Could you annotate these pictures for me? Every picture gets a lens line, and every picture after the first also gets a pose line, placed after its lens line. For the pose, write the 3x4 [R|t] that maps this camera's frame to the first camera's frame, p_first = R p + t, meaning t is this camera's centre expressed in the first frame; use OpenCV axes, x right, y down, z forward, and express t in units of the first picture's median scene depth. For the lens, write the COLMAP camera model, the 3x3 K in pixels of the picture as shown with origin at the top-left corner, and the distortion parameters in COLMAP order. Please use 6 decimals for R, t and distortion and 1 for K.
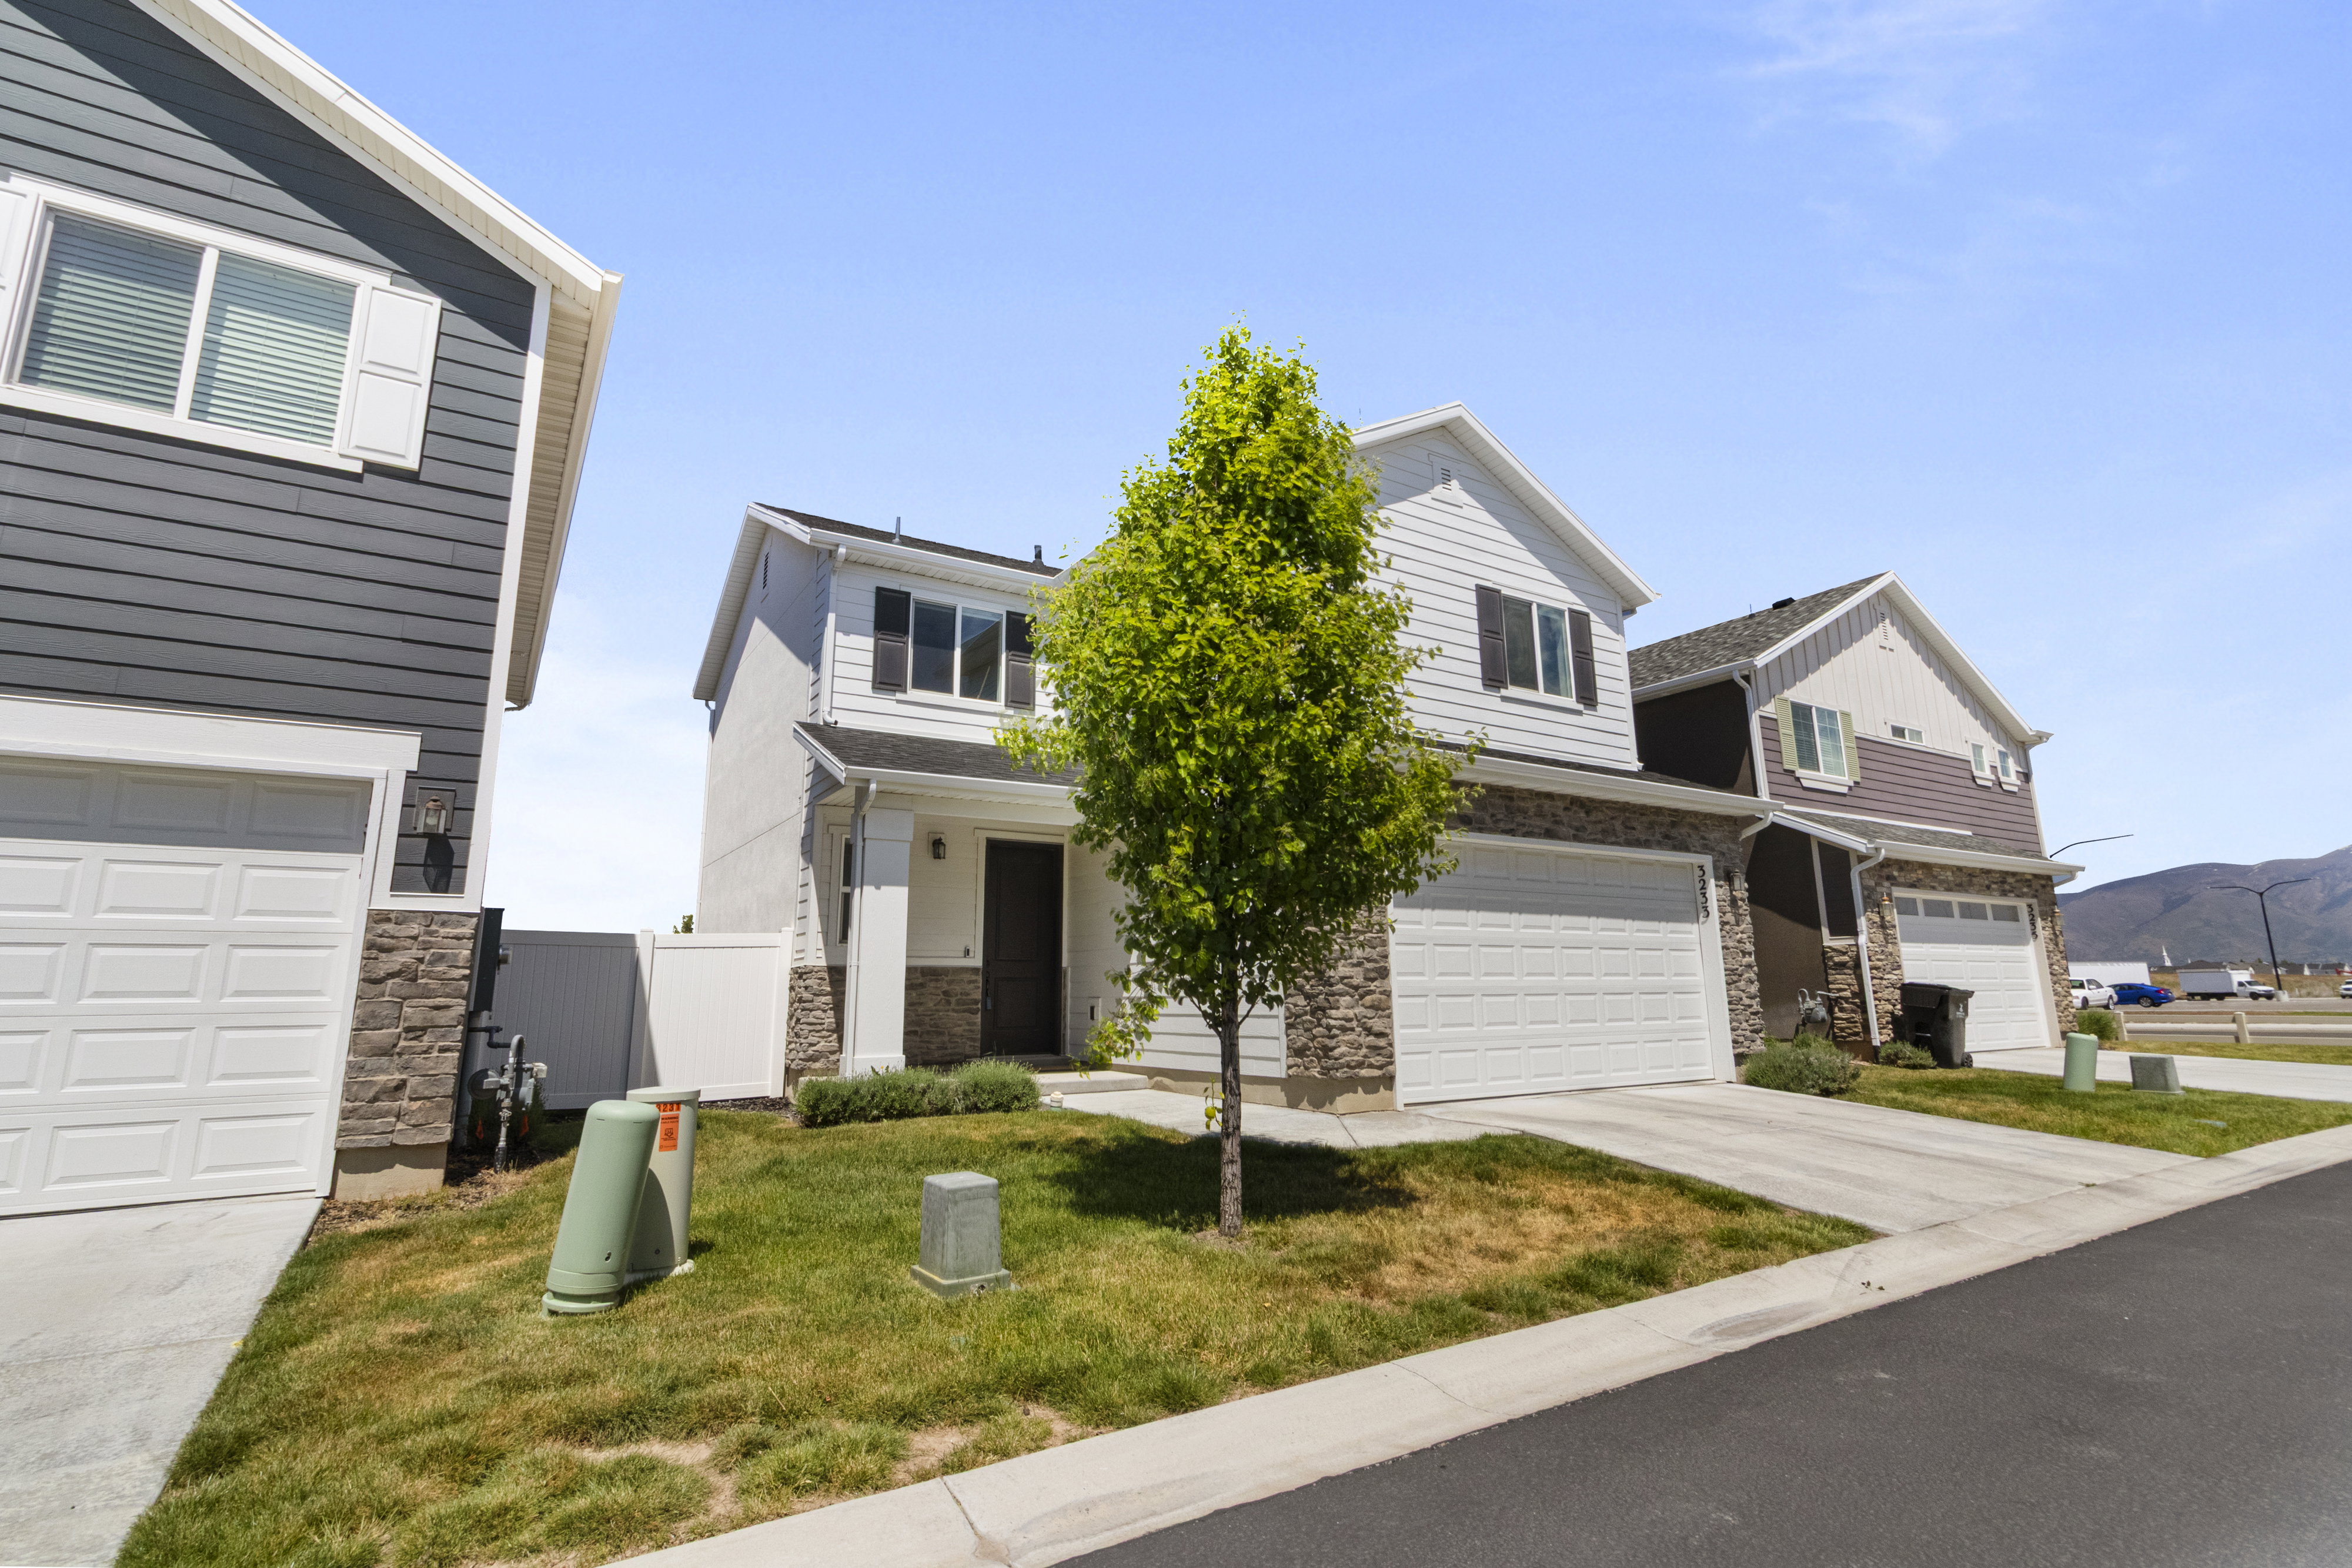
lens RADIAL K [[1098.4, 0, 1180.5], [0, 1098.4, 767.4], [0, 0, 1]] dist [0.002267, 0.000791]
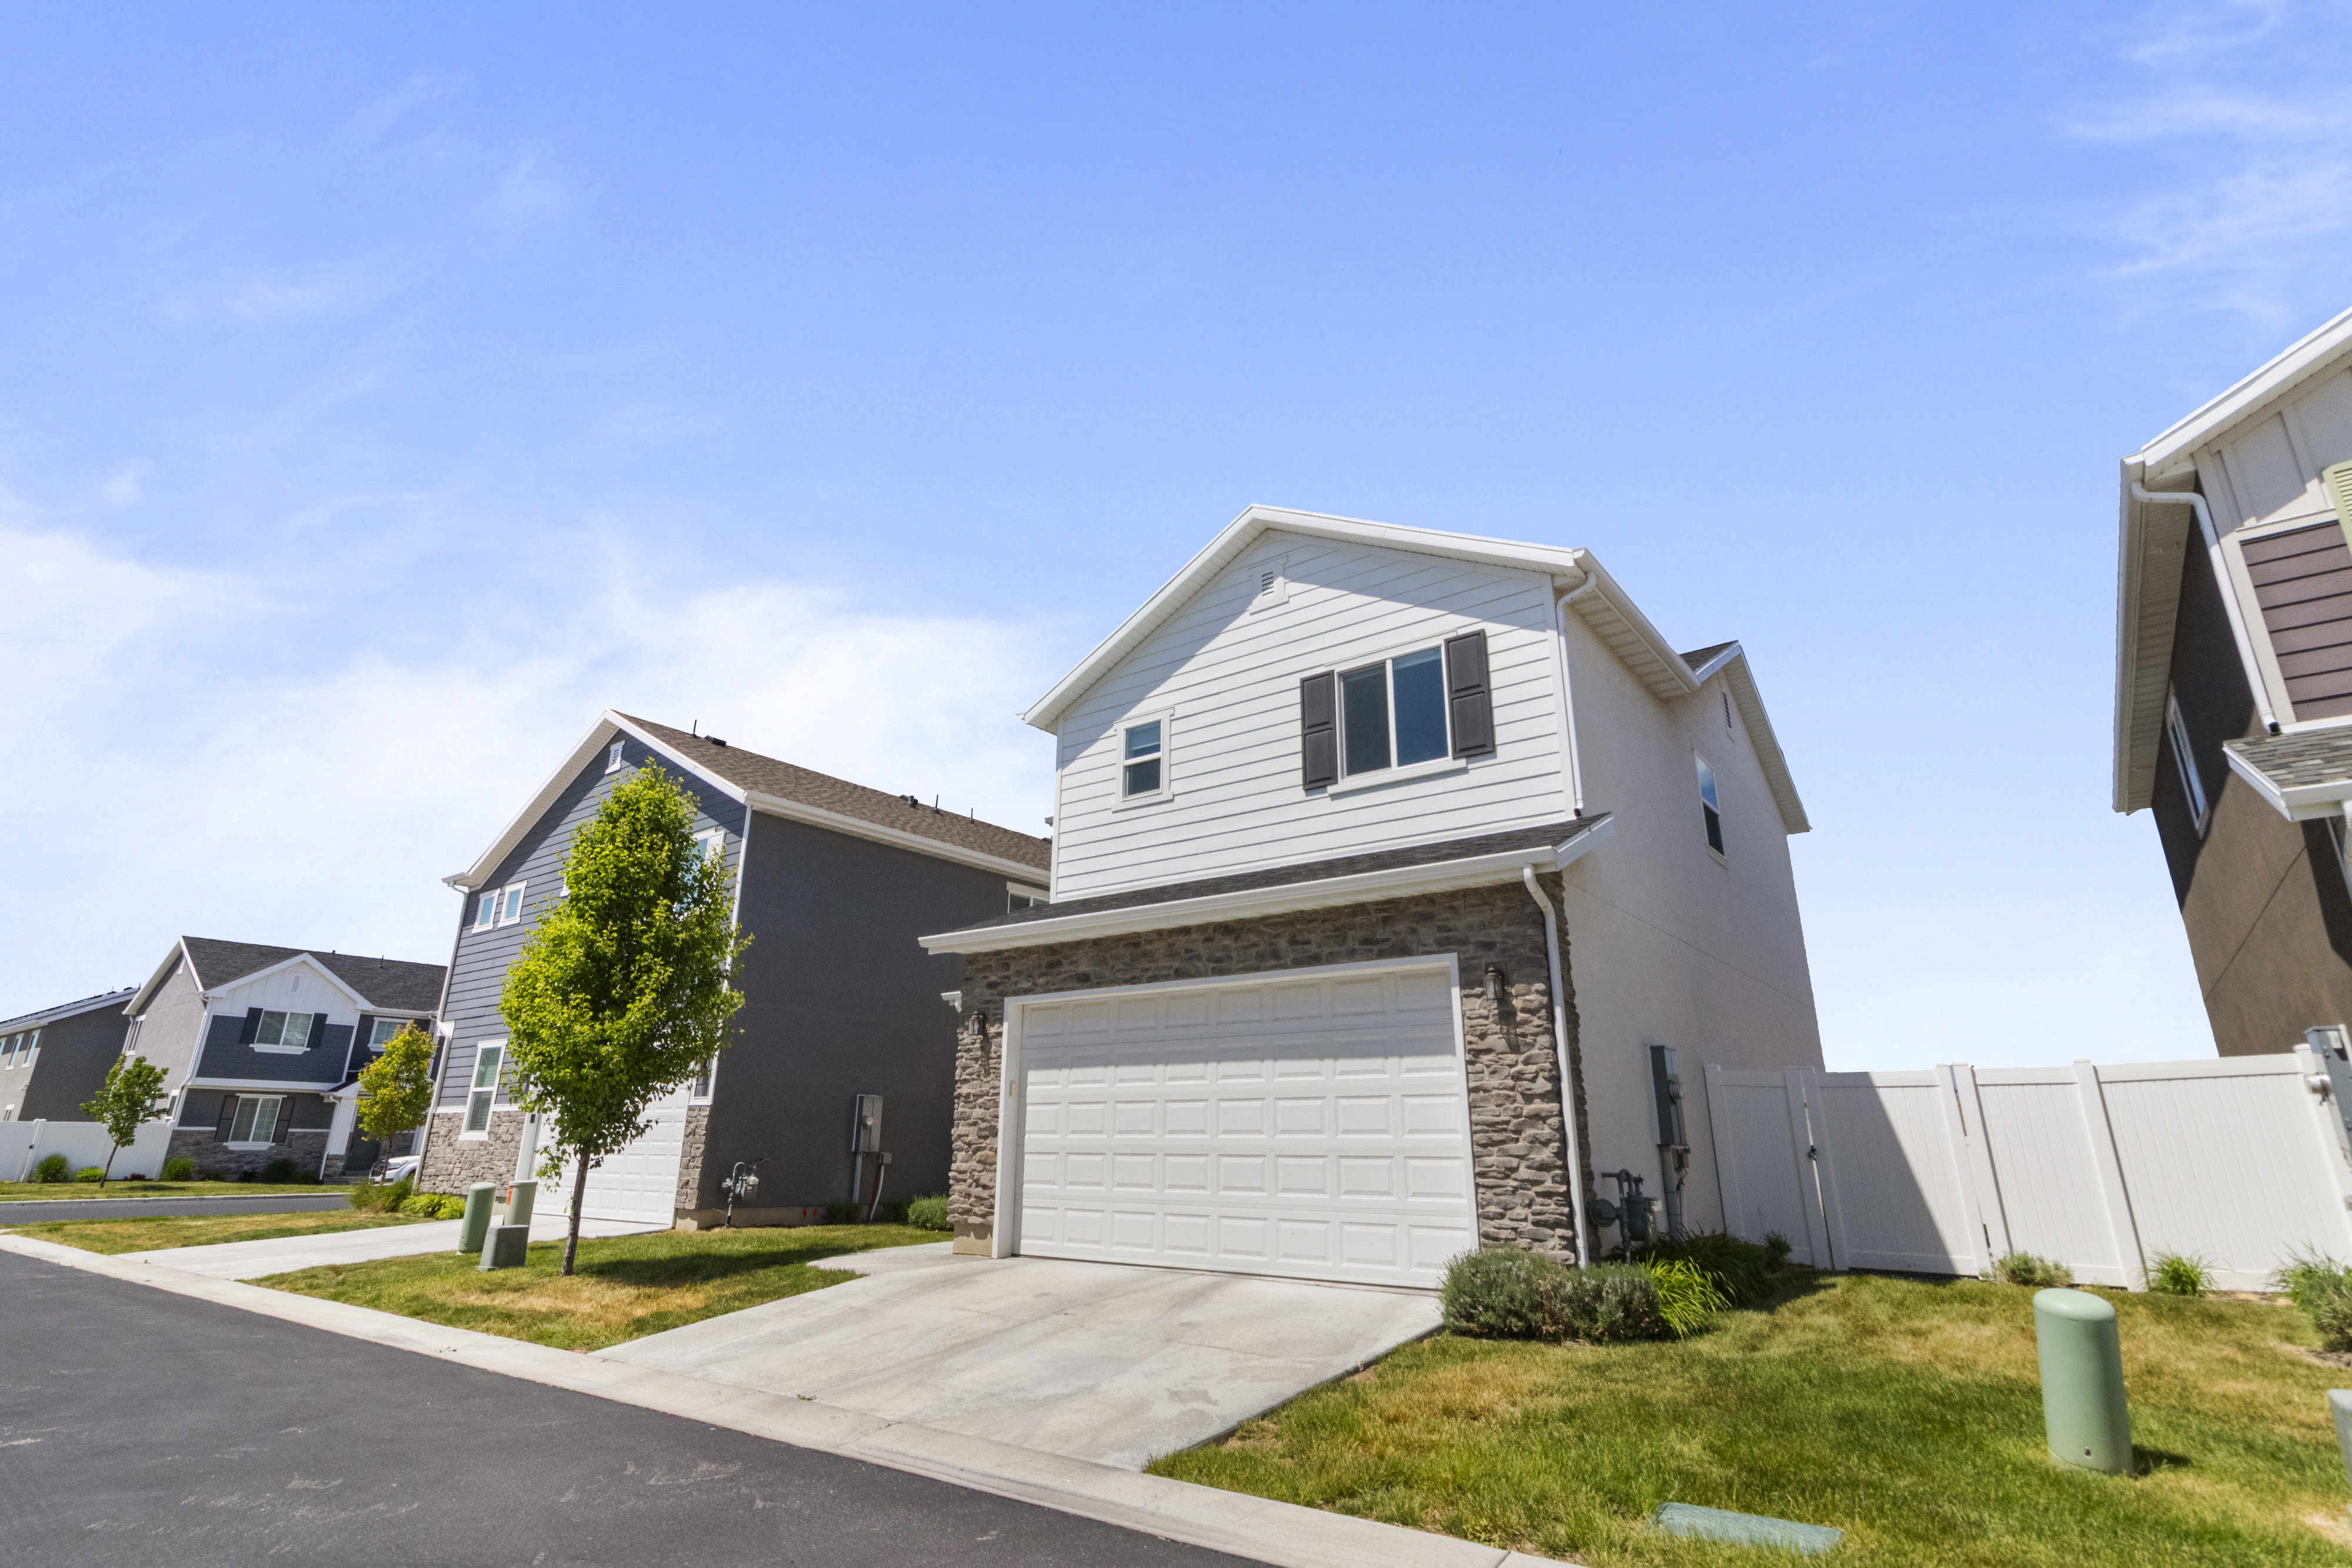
lens RADIAL K [[1142.3, 0, 1180.4], [0, 1142.3, 760.5], [0, 0, 1]] dist [0.000745, 0.000477]
pose [[0.350657, -0.287233, -0.891368, 1.149113], [0.181244, 0.954623, -0.236317, 0.108039], [0.918798, -0.078689, 0.386805, 0.600888]]
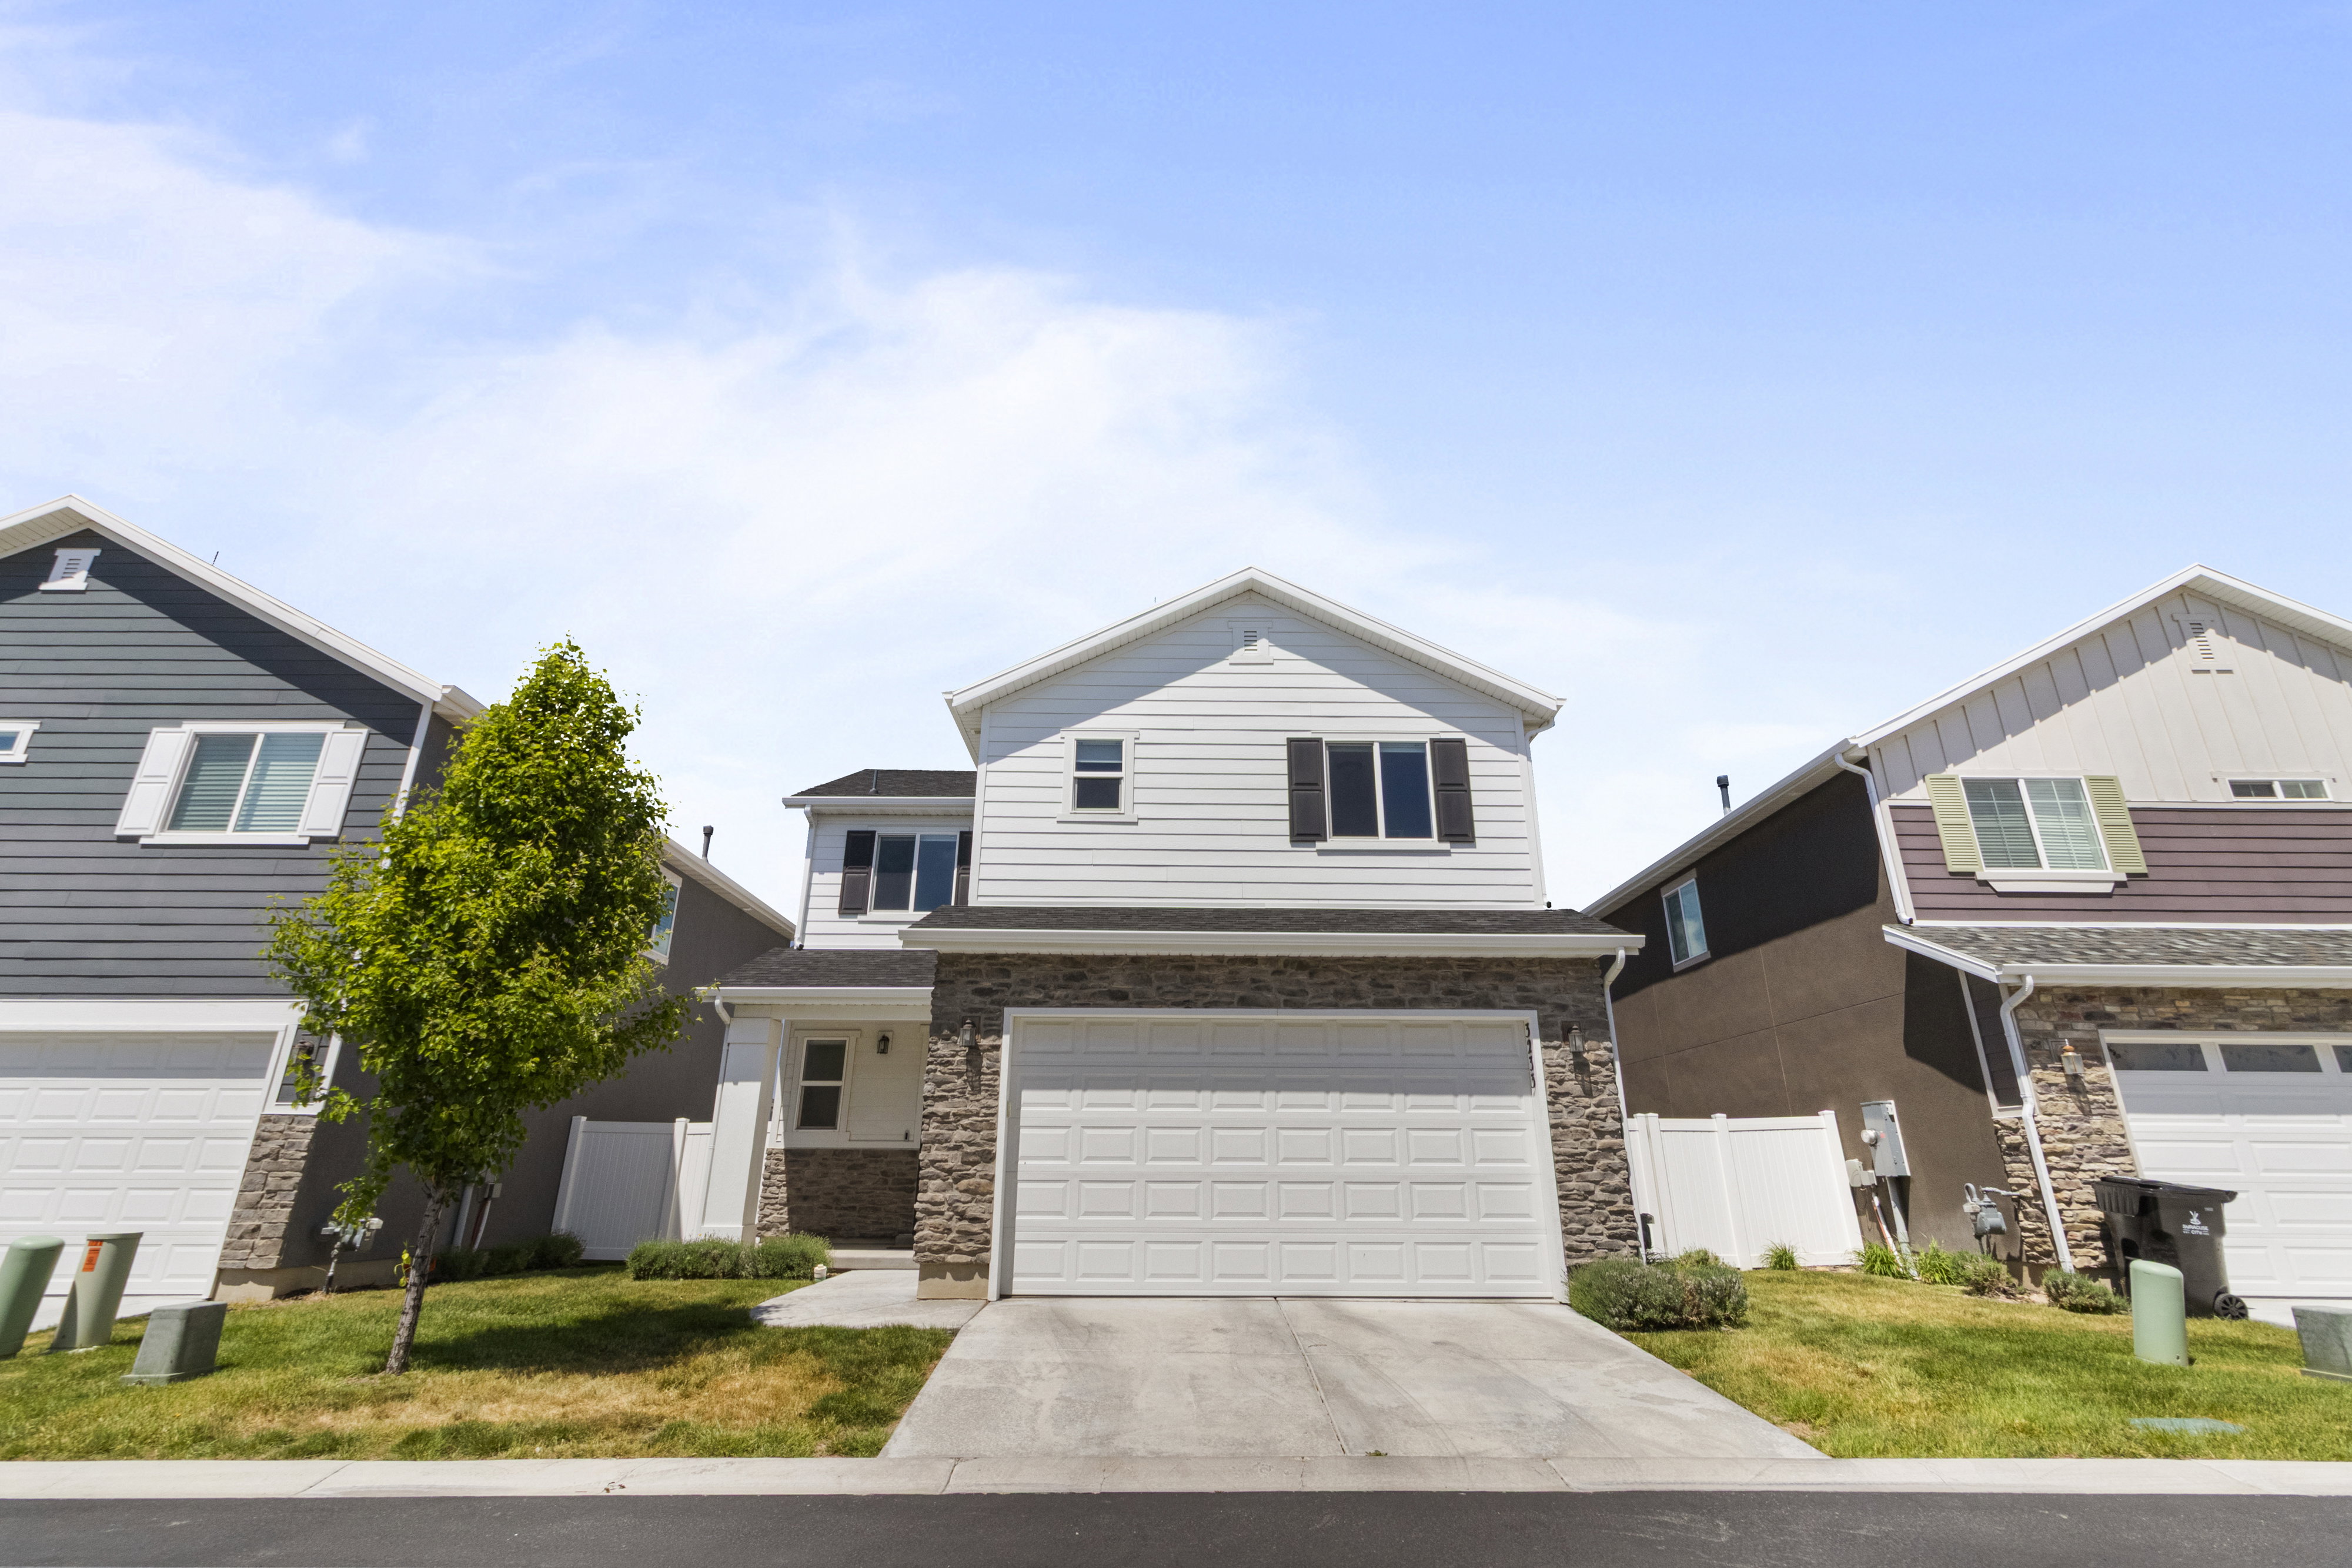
lens RADIAL K [[1085.1, 0, 1175.3], [0, 1085.1, 775.0], [0, 0, 1]] dist [0.003159, 0.000881]
pose [[0.850604, -0.170388, -0.497433, 0.721569], [0.093587, 0.979994, -0.175650, 0.026058], [0.517410, 0.102856, 0.849533, 0.155573]]
